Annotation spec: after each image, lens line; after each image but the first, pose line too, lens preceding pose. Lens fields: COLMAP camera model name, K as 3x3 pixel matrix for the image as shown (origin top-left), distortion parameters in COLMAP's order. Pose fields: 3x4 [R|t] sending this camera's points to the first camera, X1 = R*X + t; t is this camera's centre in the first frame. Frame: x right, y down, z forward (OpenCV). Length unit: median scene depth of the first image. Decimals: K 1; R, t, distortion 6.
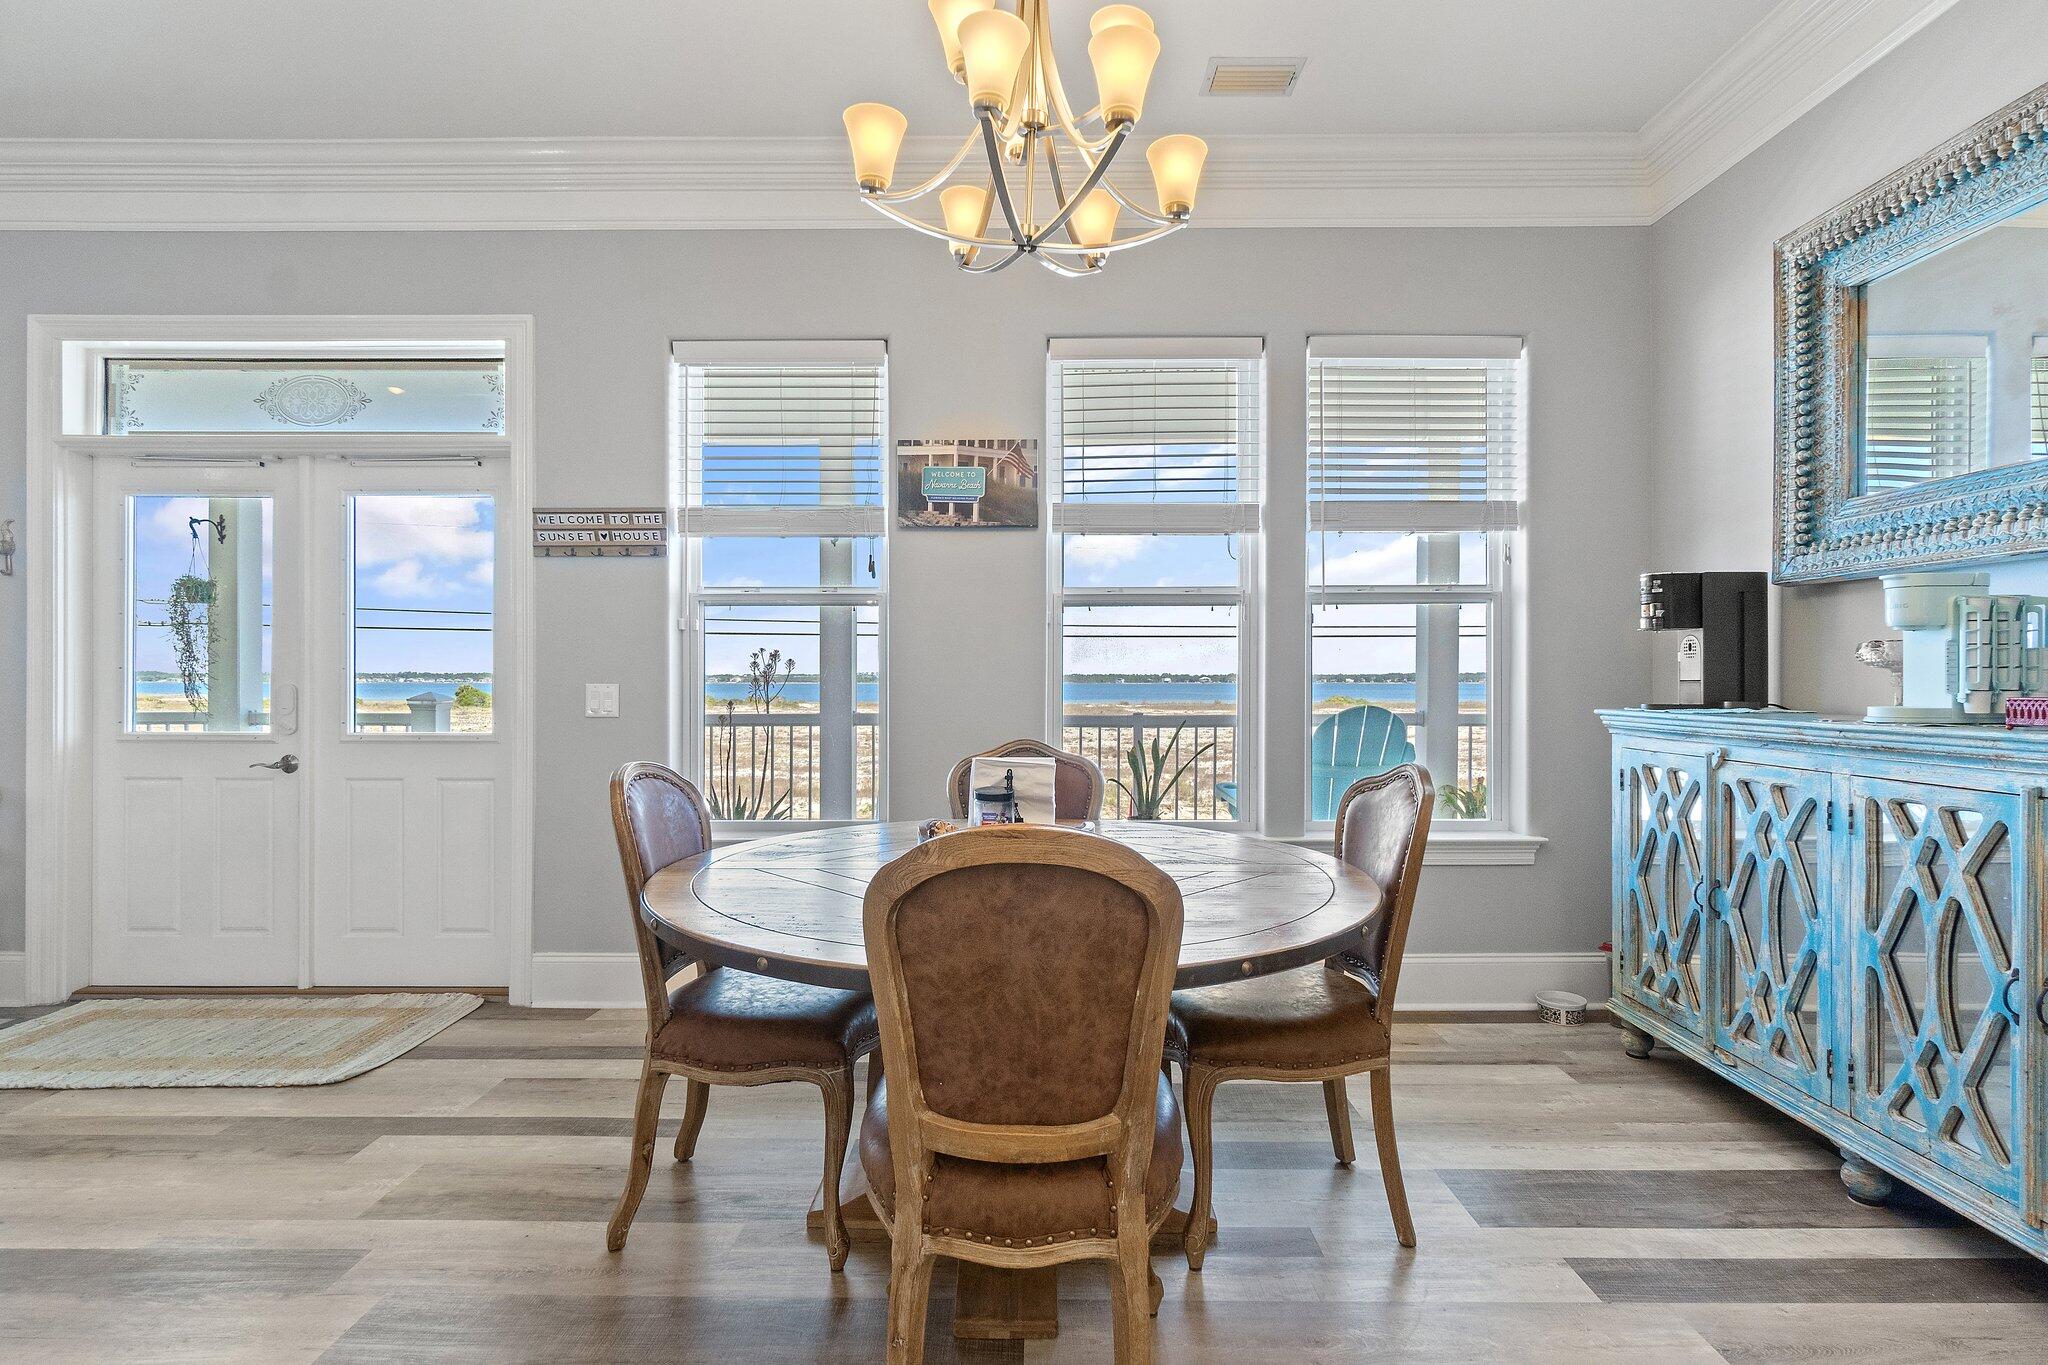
lens RADIAL K [[978.3, 0, 1042.1], [0, 978.3, 666.9], [0, 0, 1]] dist [0.004108, -0.001404]
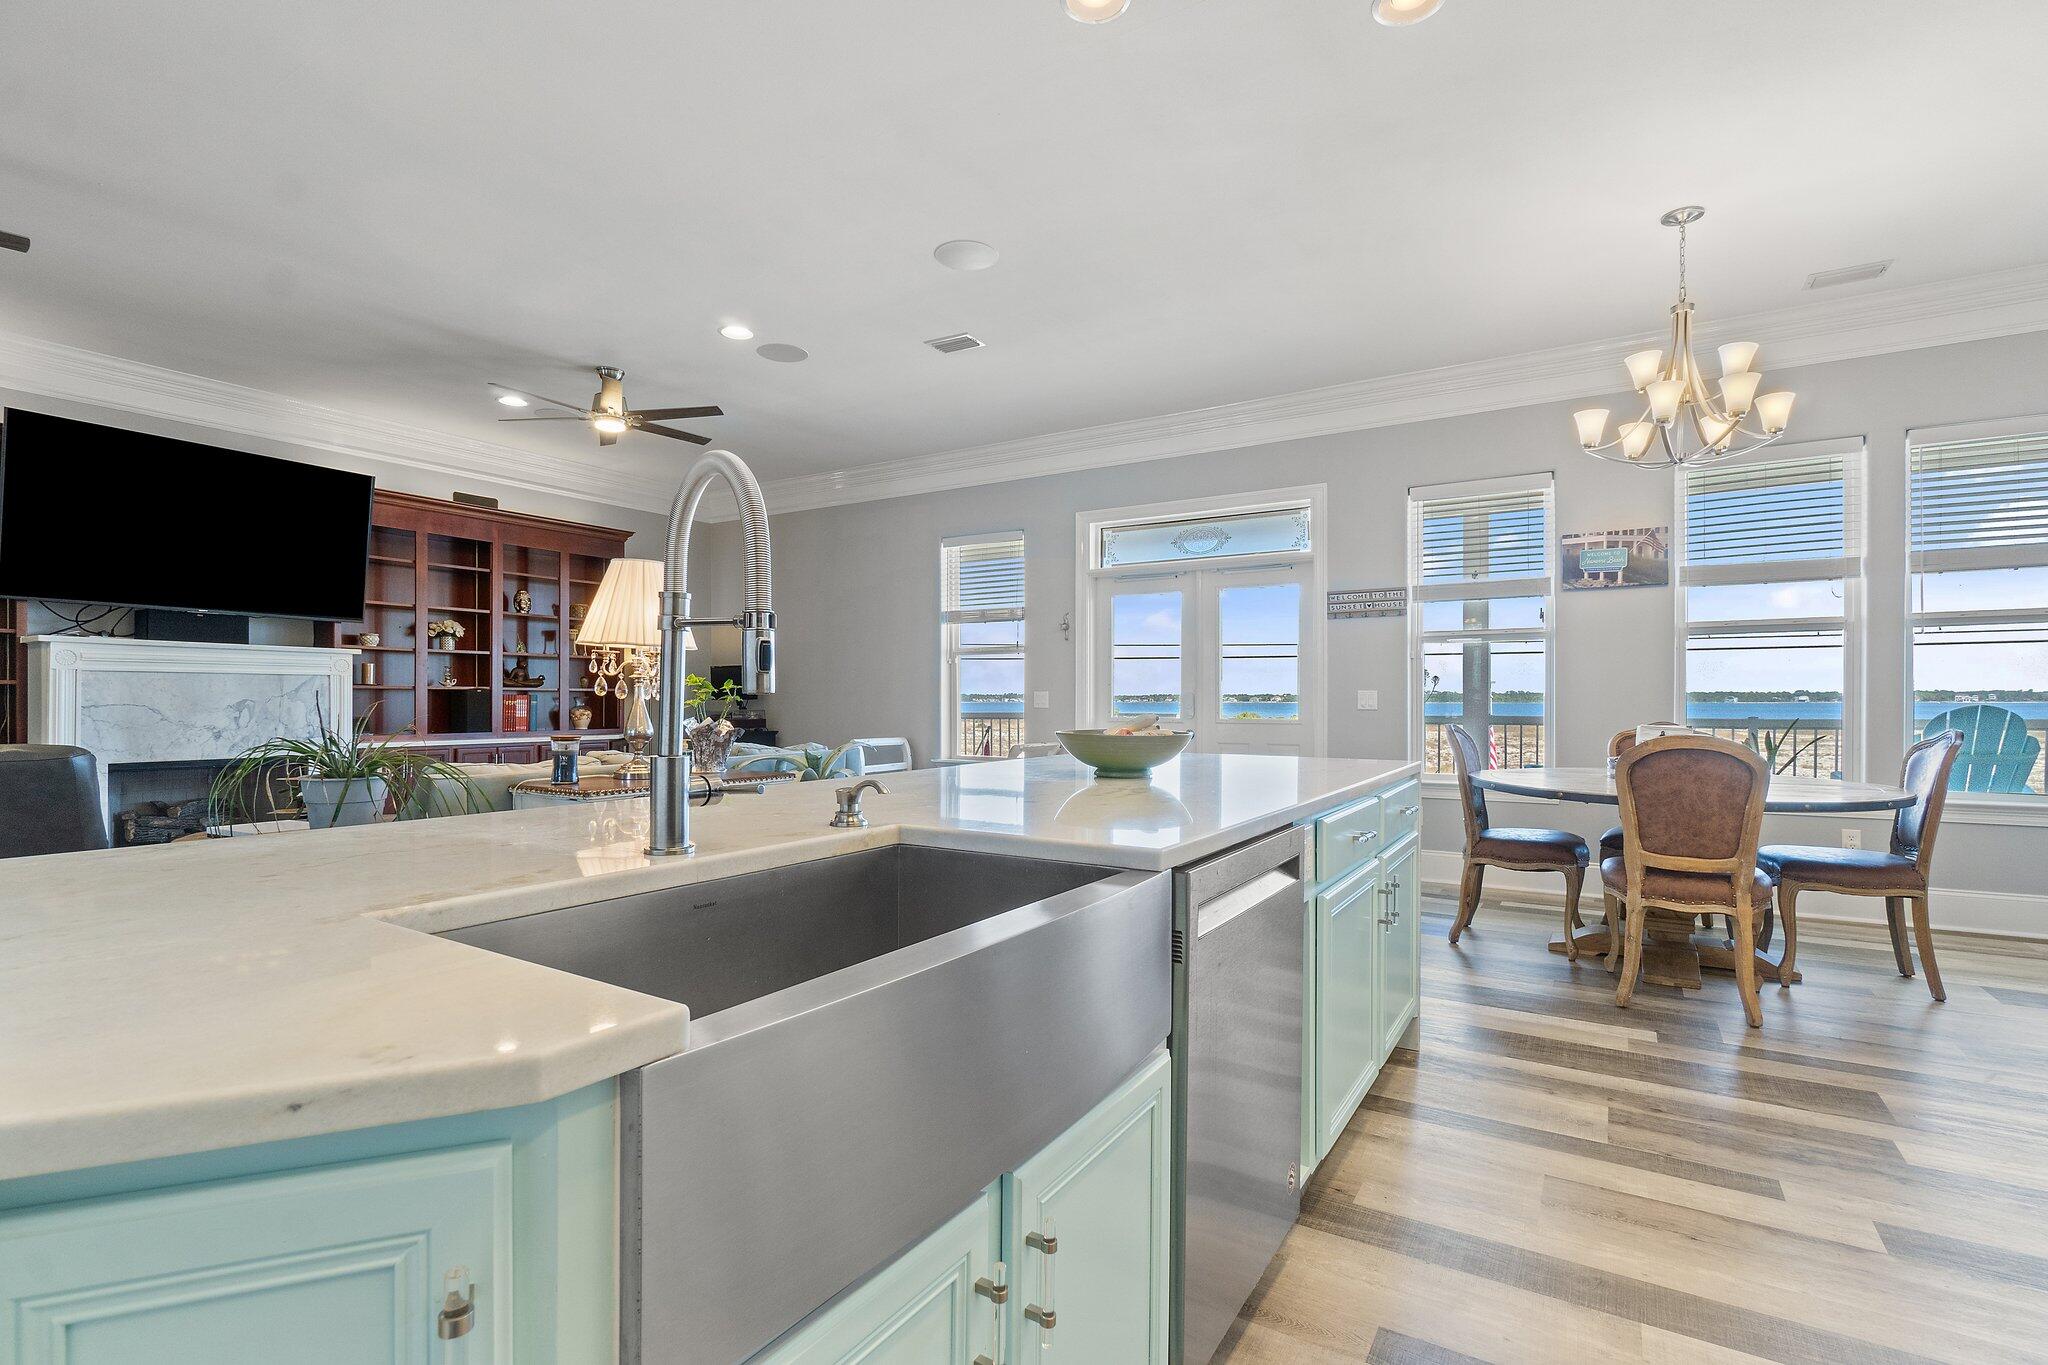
lens RADIAL K [[978.3, 0, 1020.7], [0, 978.3, 703.7], [0, 0, 1]] dist [0.004108, -0.001404]
pose [[0.853724, -0.000091, -0.520726, -0.070264], [0.009162, 0.999848, 0.014846, 0.009289], [0.520645, -0.017446, 0.853595, -0.811623]]
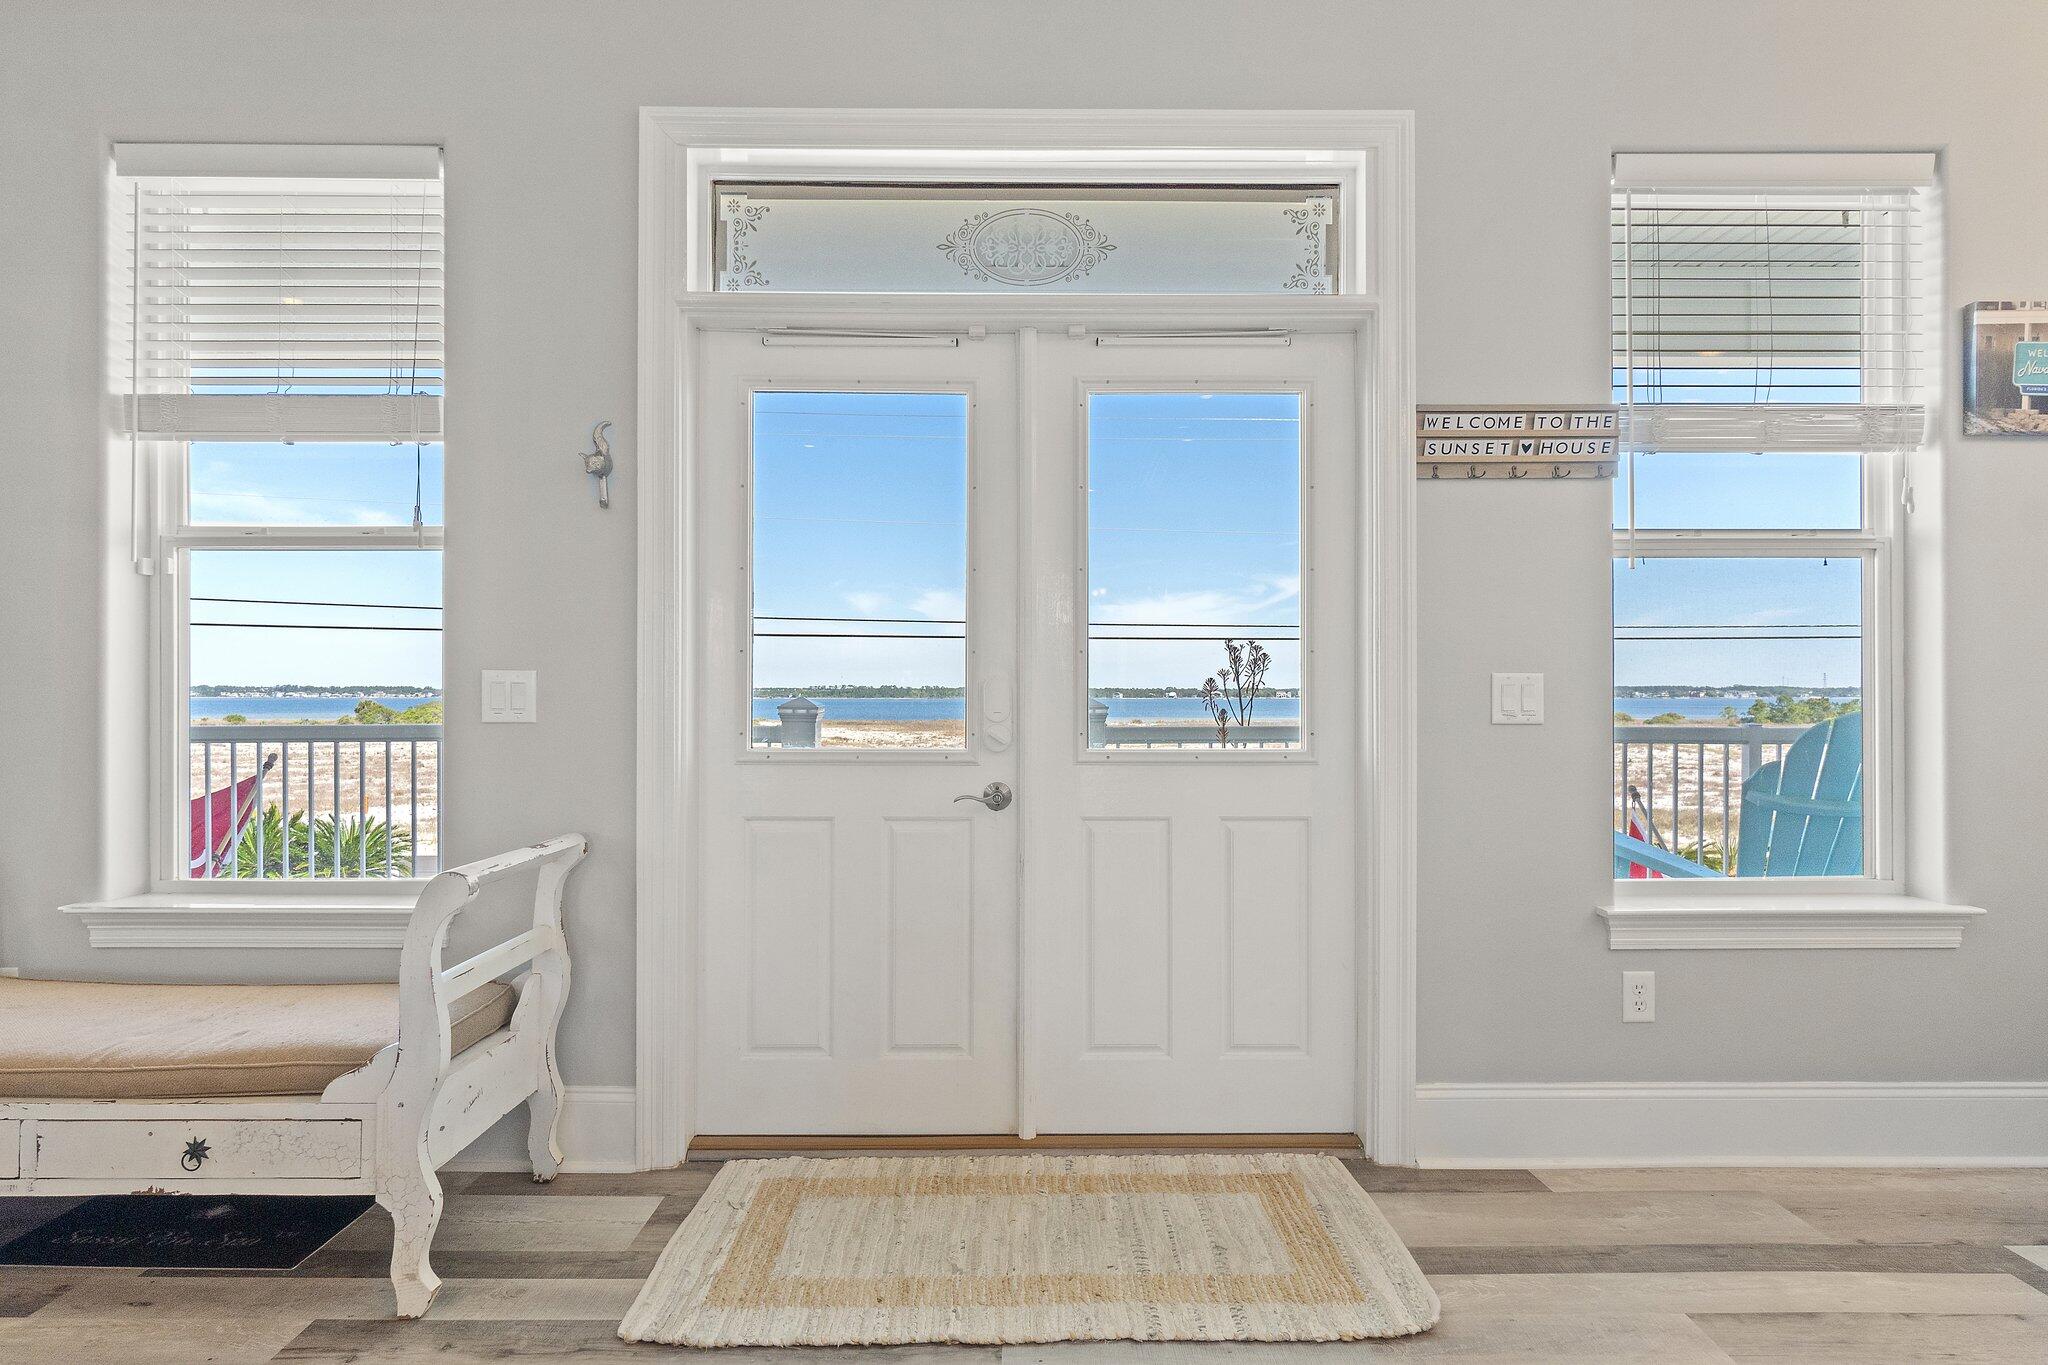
lens RADIAL K [[1139.2, 0, 1026.6], [0, 1139.2, 671.7], [0, 0, 1]] dist [0.004534, 0.001498]
pose [[0.999832, -0.000844, 0.018305, -0.798164], [0.000966, 0.999977, -0.006662, 0.021365], [-0.018299, 0.006678, 0.999810, 0.243896]]
